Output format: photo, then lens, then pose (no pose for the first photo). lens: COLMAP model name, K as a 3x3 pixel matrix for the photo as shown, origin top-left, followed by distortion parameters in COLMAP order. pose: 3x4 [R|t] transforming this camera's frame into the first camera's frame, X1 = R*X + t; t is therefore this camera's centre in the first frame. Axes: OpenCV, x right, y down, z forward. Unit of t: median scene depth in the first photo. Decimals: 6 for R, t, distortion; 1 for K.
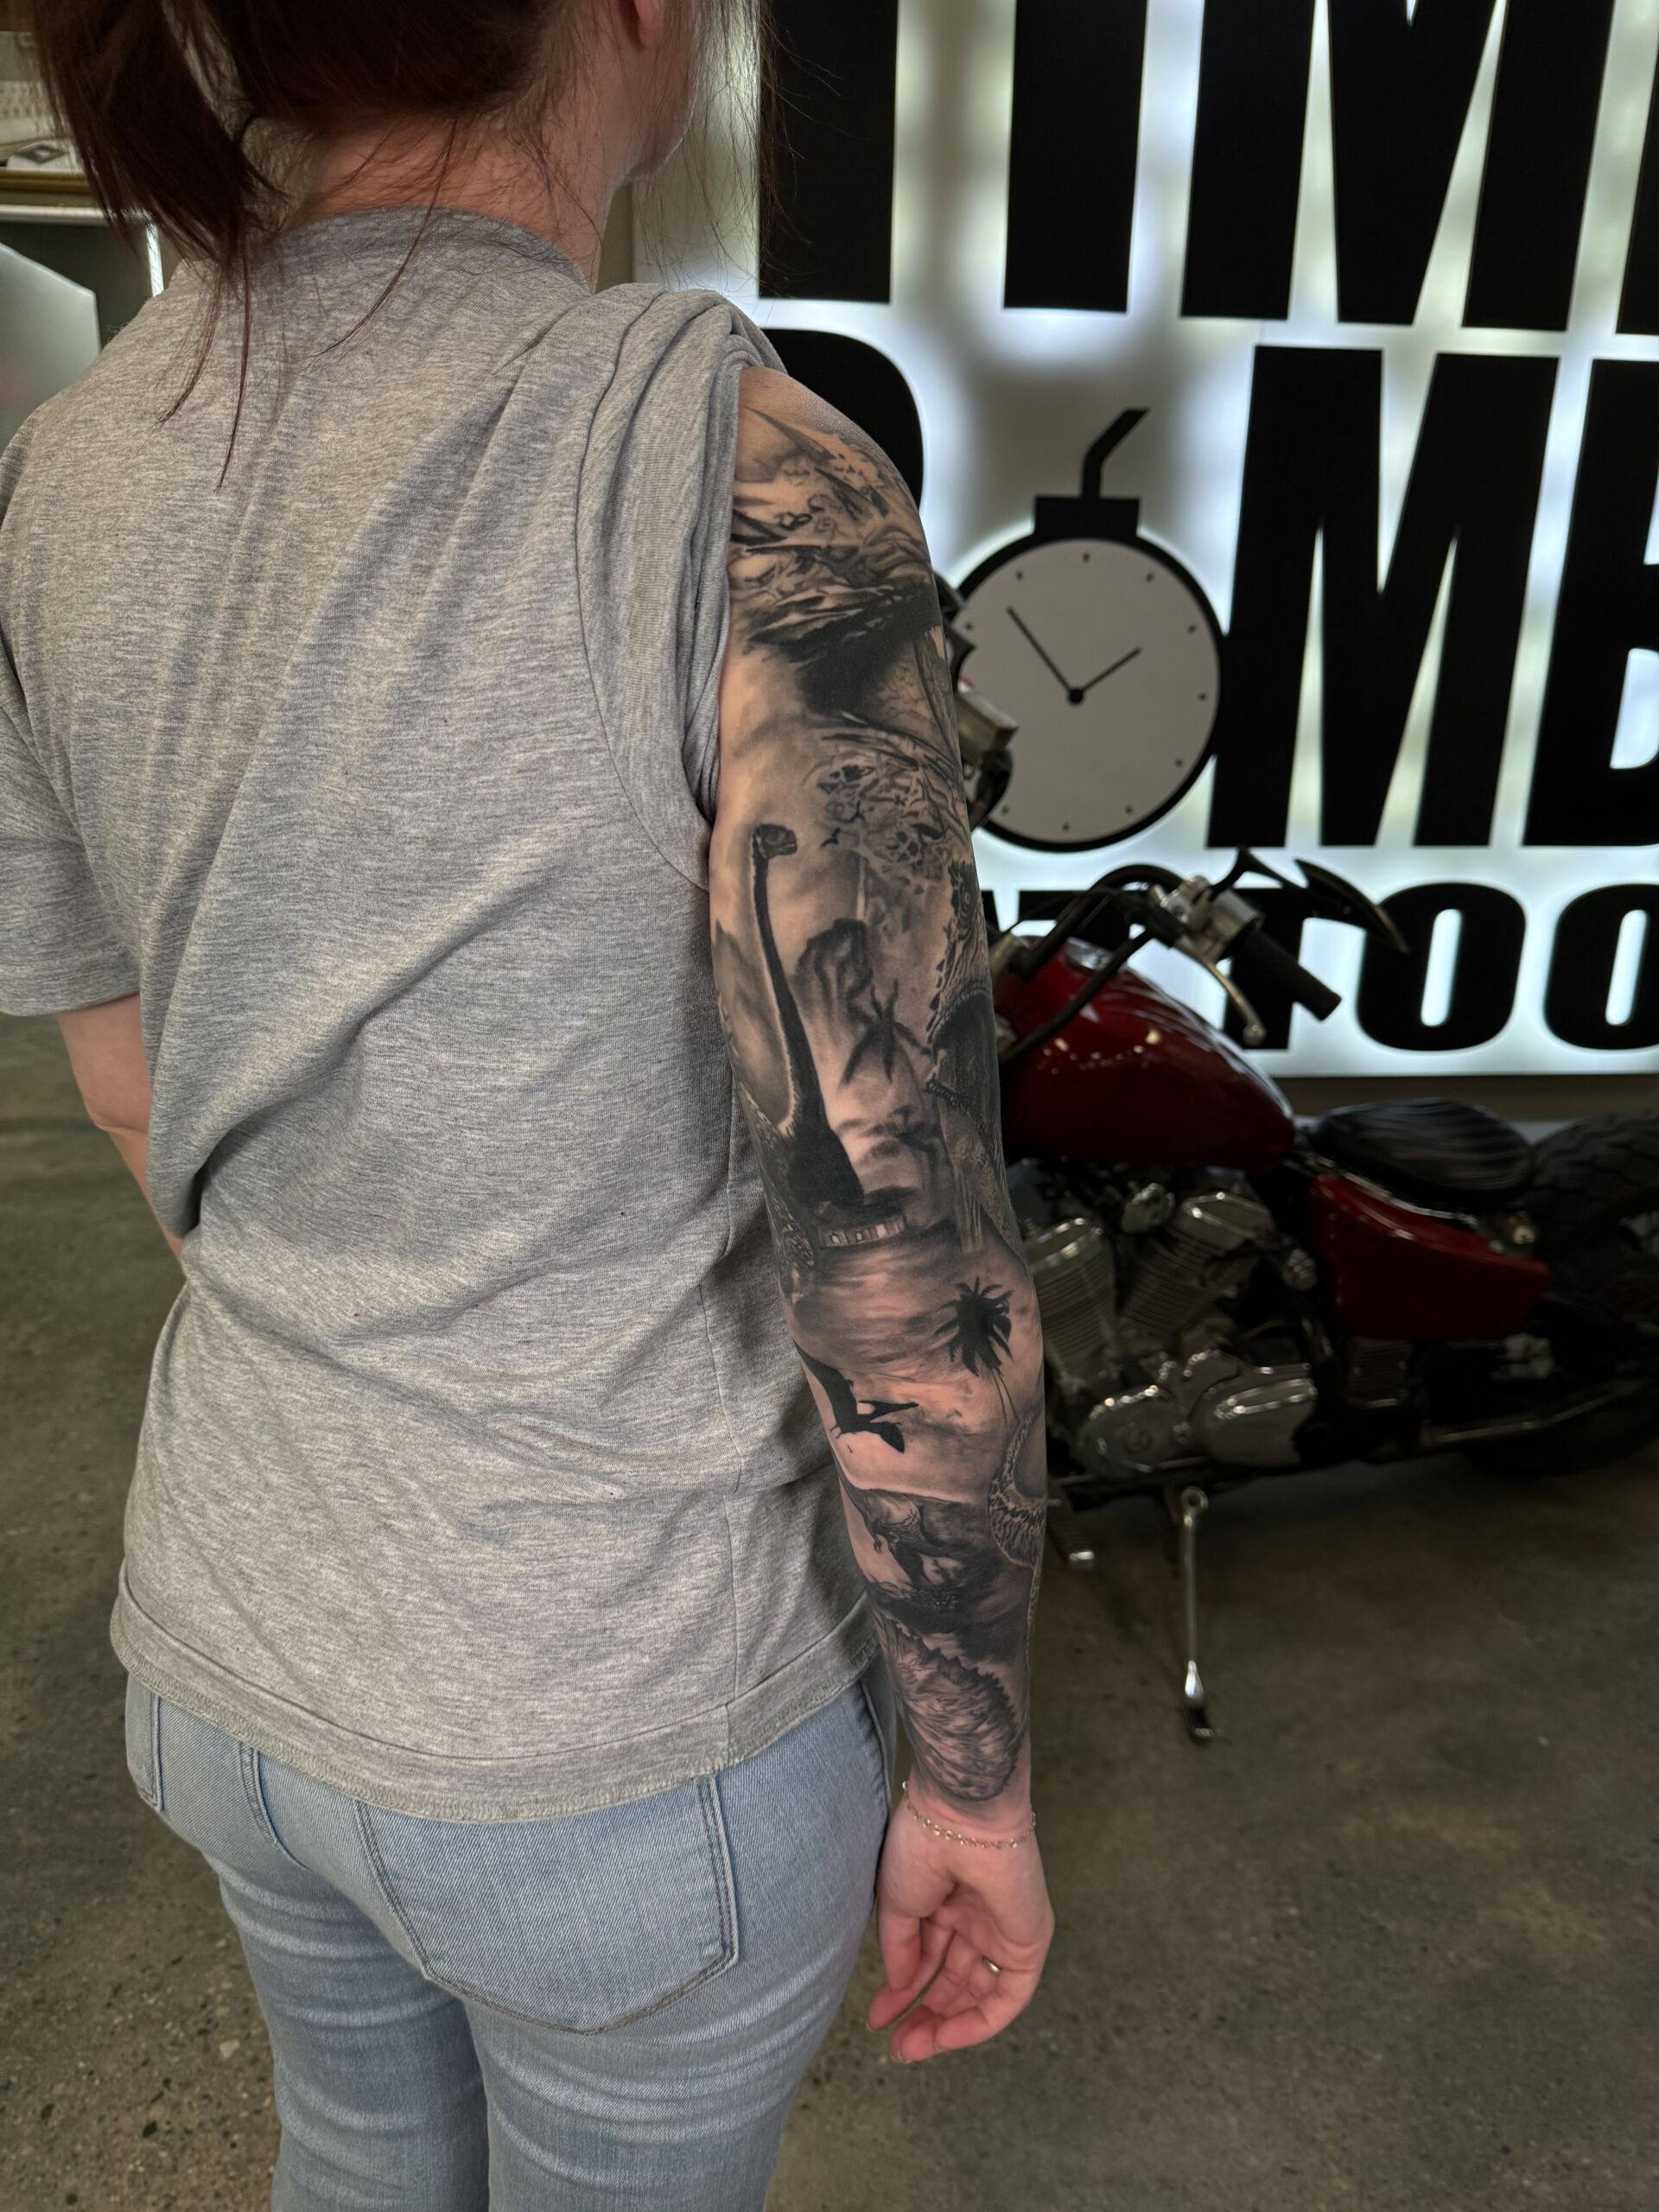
lens RADIAL K [[1513.9, 0, 789.2], [0, 1513.9, 1104.3], [0, 0, 1]] dist [-0.033644, -0.010944]
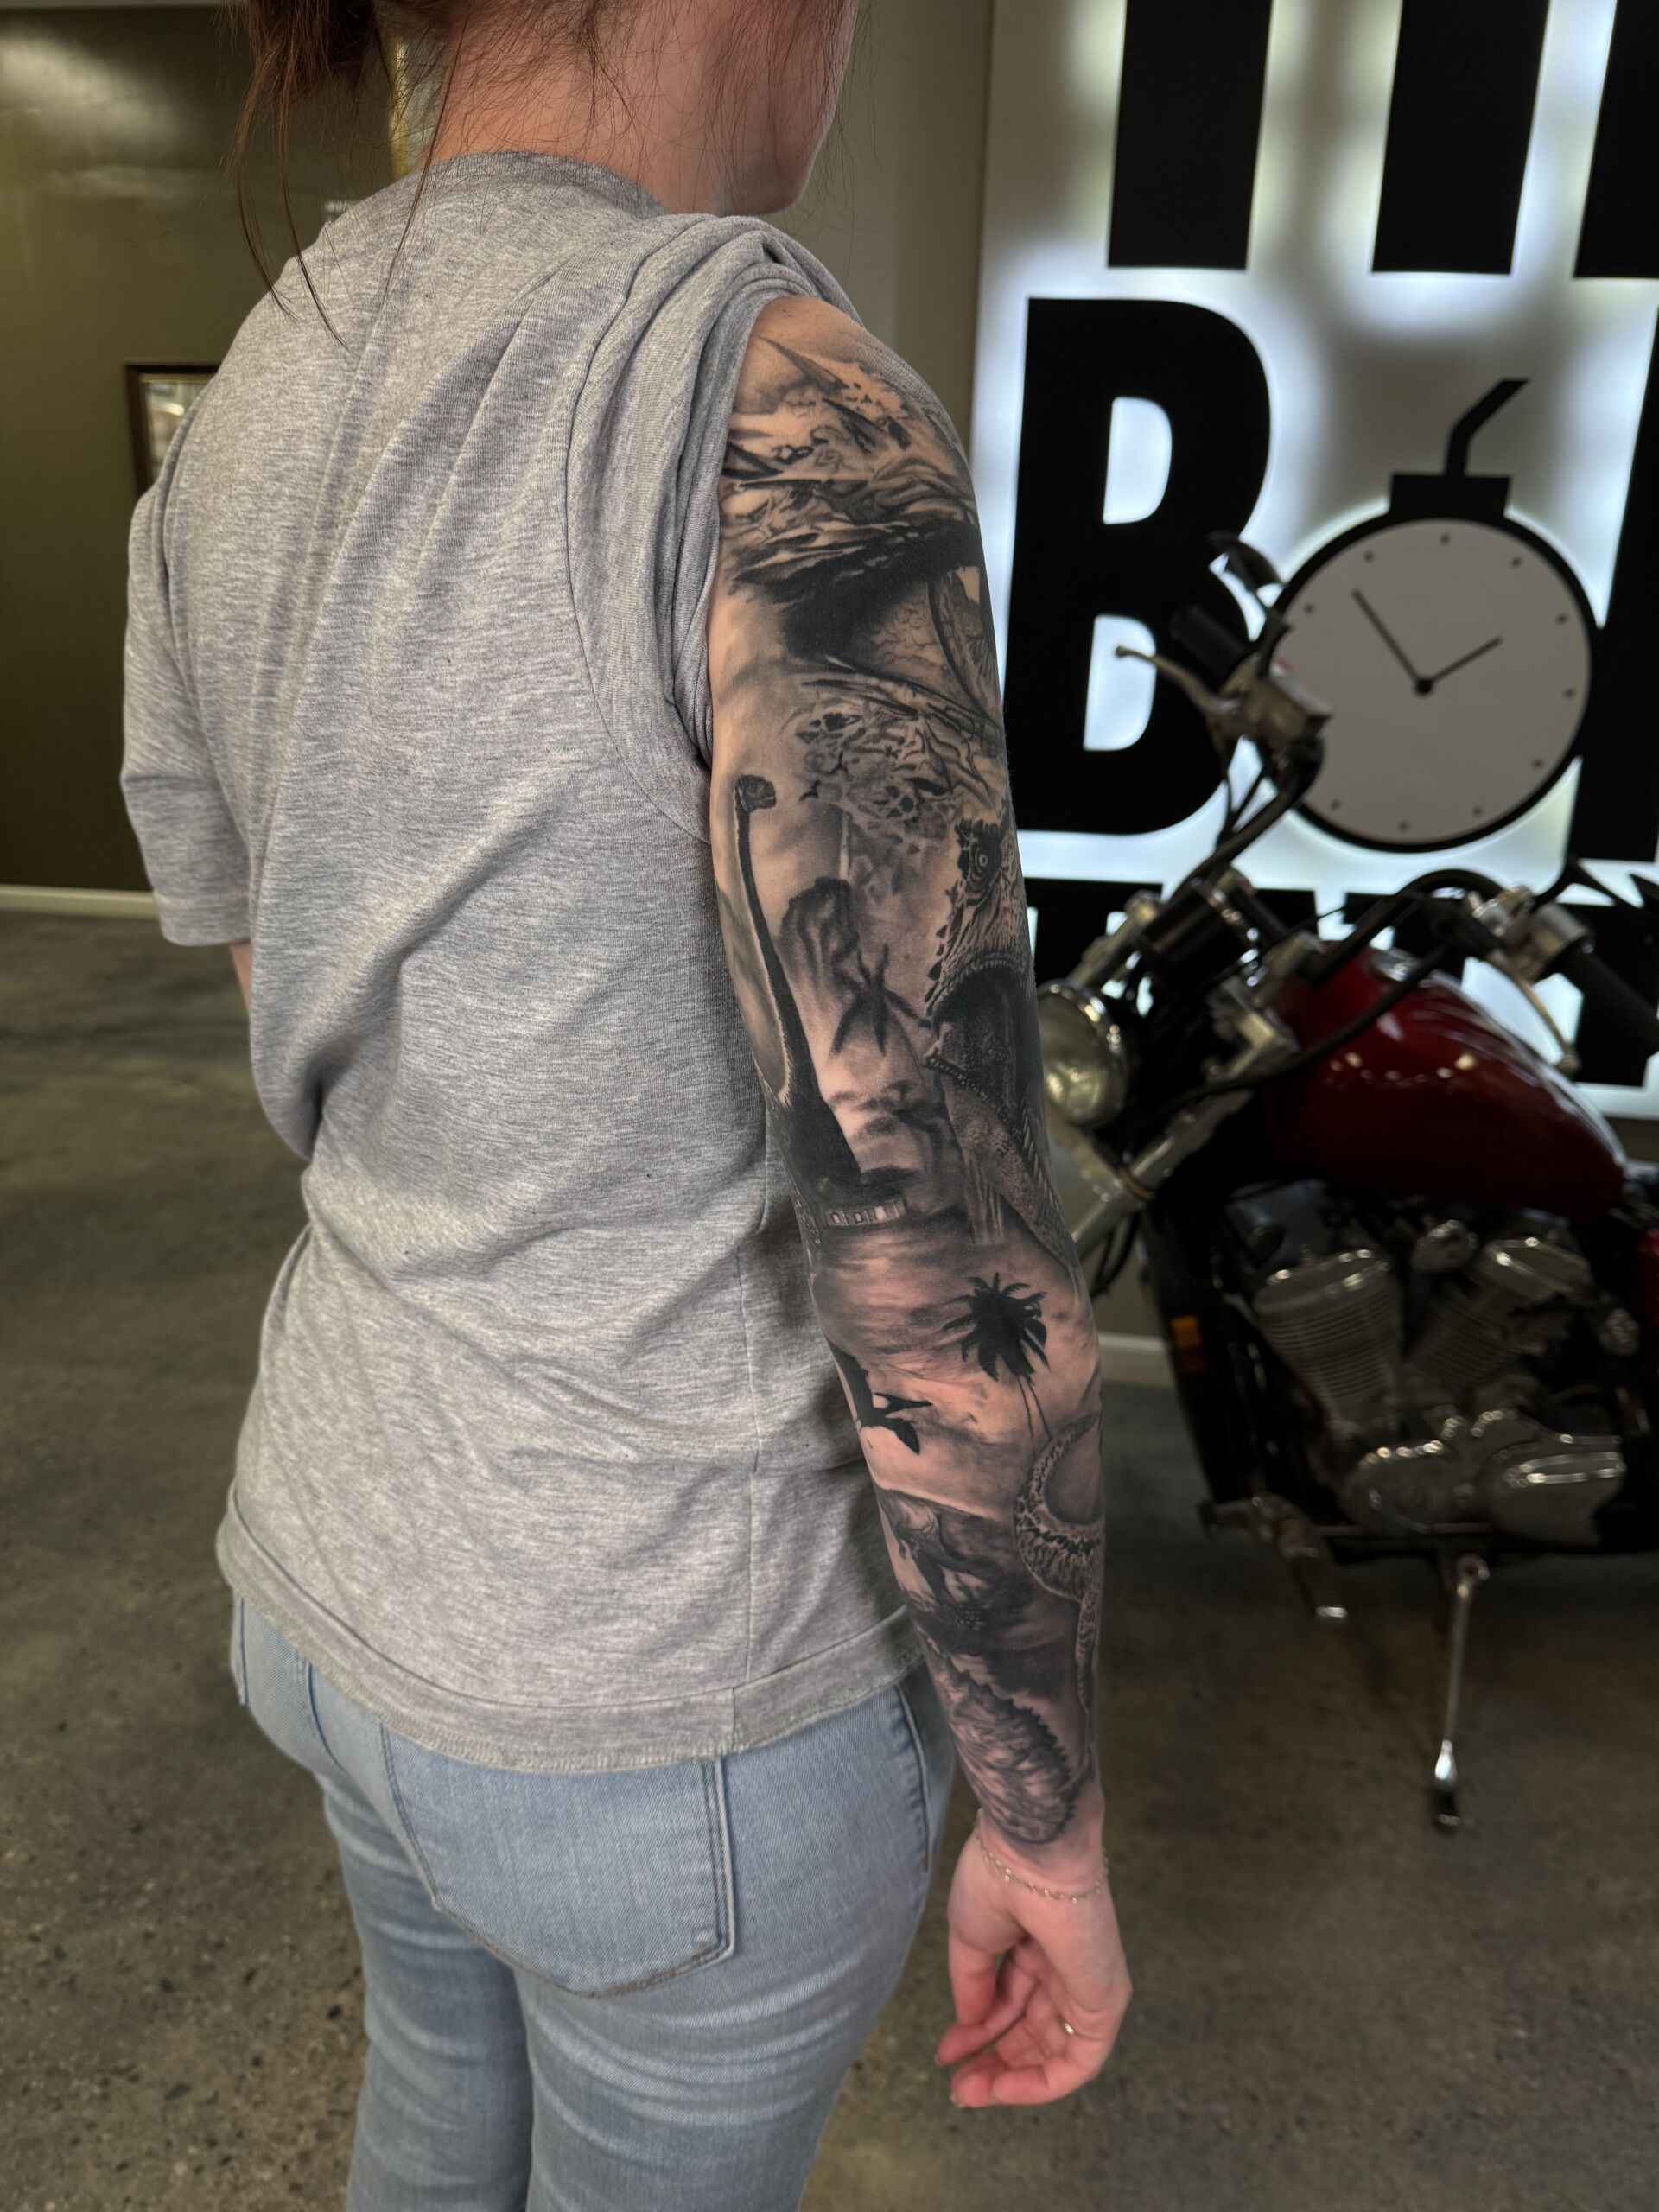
lens RADIAL K [[1513.9, 0, 814.4], [0, 1513.9, 1105.1], [0, 0, 1]] dist [-0.033644, -0.010944]
pose [[0.969846, 0.081358, -0.229740, 0.198151], [-0.080537, 0.996667, 0.012964, 0.005922], [0.230029, 0.005930, 0.973166, 0.063150]]
